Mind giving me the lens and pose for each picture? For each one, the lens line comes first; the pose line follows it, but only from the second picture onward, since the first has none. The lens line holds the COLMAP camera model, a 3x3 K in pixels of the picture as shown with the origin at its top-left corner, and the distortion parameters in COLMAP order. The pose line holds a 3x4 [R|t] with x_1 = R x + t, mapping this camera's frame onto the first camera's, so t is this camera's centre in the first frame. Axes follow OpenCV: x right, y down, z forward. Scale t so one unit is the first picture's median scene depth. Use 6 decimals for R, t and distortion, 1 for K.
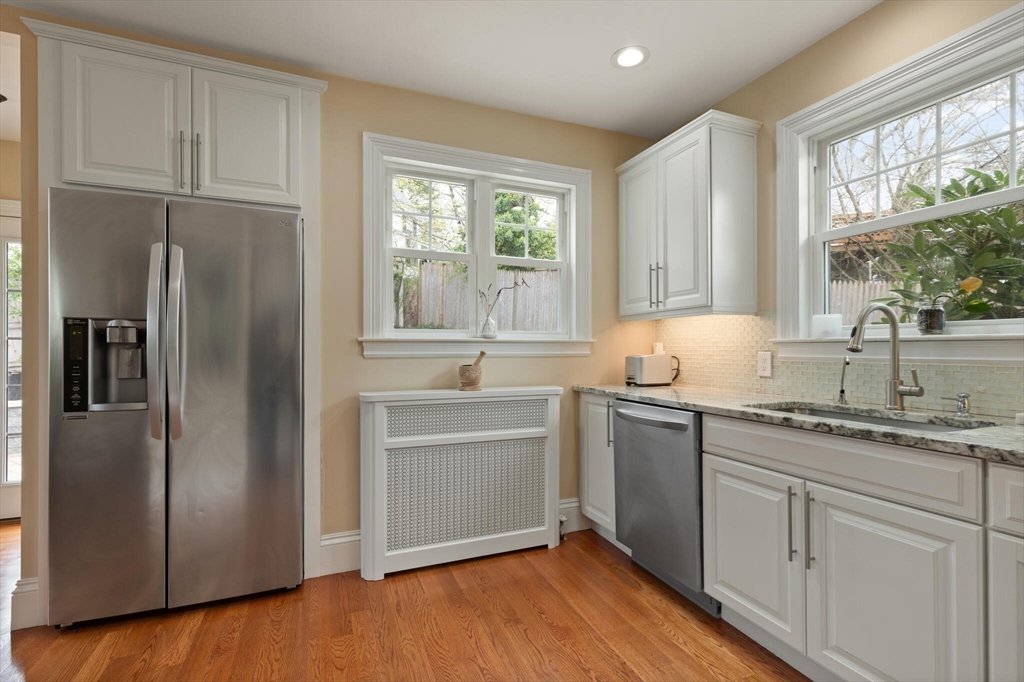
lens RADIAL K [[465.8, 0, 515.1], [0, 465.8, 348.8], [0, 0, 1]] dist [0.002100, -0.000130]
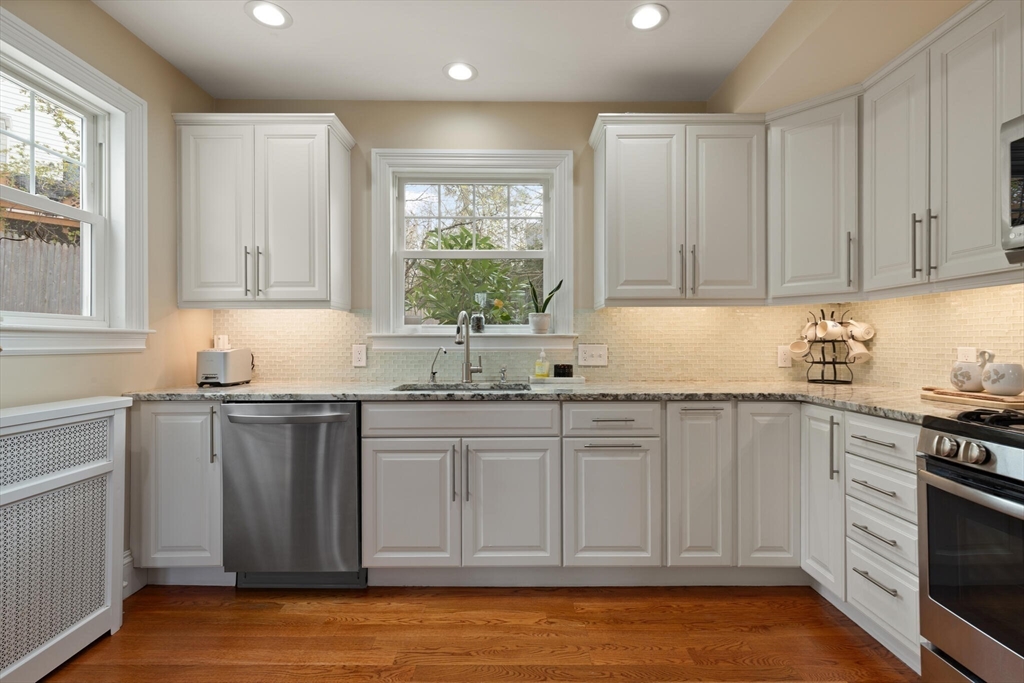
lens RADIAL K [[472.3, 0, 512.0], [0, 472.3, 341.5], [0, 0, 1]] dist [0.003135, 0.000307]
pose [[0.381360, 0.002091, 0.924424, -0.452229], [0.000454, 0.999997, -0.002449, 0.001807], [-0.924427, 0.001354, 0.381358, 0.251256]]
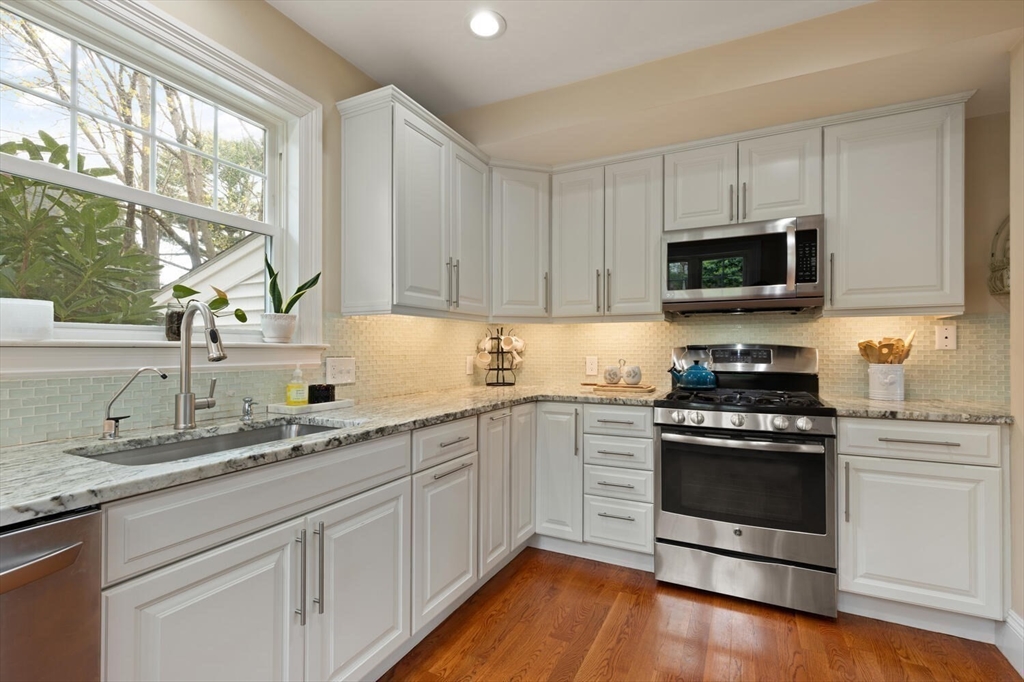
lens RADIAL K [[467.9, 0, 518.7], [0, 467.9, 346.4], [0, 0, 1]] dist [0.004572, 0.000136]
pose [[-0.660220, 0.005012, 0.751056, -0.194865], [-0.000668, 0.999973, -0.007261, -0.010779], [-0.751072, -0.005296, -0.660199, 0.953211]]
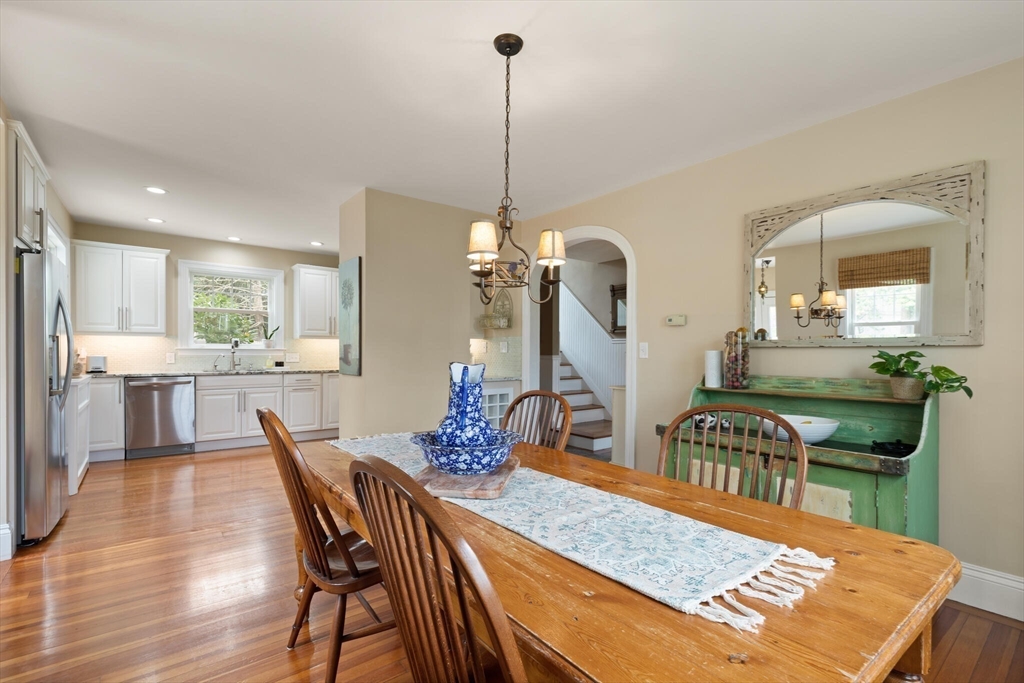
lens RADIAL K [[482.7, 0, 525.0], [0, 482.7, 354.4], [0, 0, 1]] dist [0.001621, 0.000127]
pose [[-0.275994, -0.010689, 0.961100, -2.679798], [-0.009214, 0.999922, 0.008475, -0.026654], [-0.961115, -0.006516, -0.276071, -0.054152]]
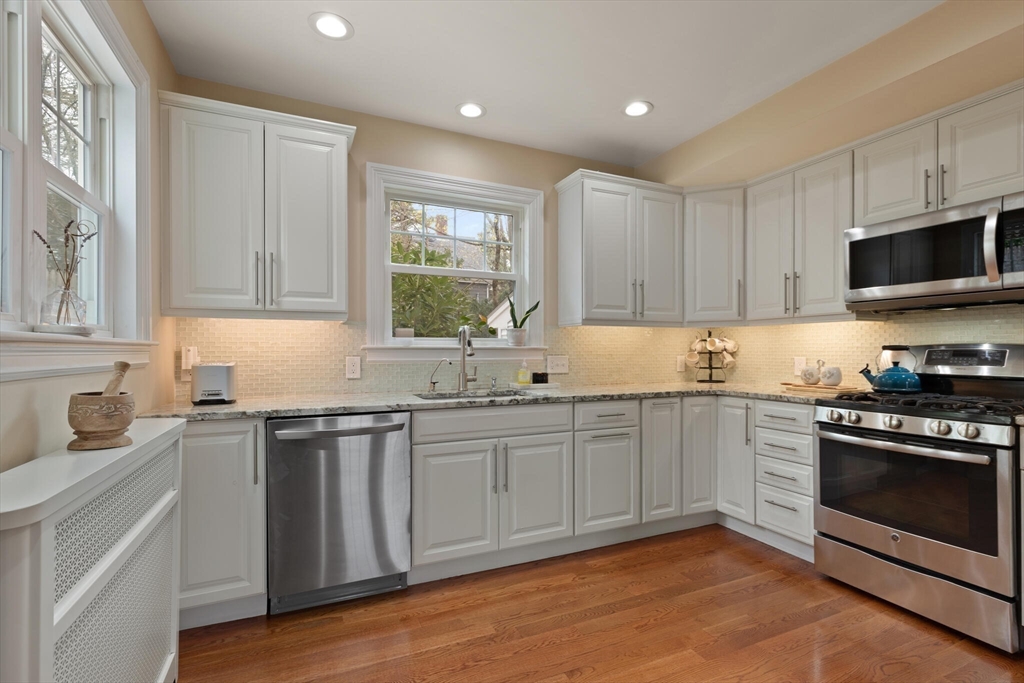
lens RADIAL K [[474.4, 0, 513.8], [0, 474.4, 350.3], [0, 0, 1]] dist [0.002230, 0.000032]
pose [[-0.031724, 0.000923, 0.999496, -0.733597], [-0.000442, 0.999999, -0.000938, -0.009301], [-0.999497, -0.000472, -0.031723, 0.752359]]
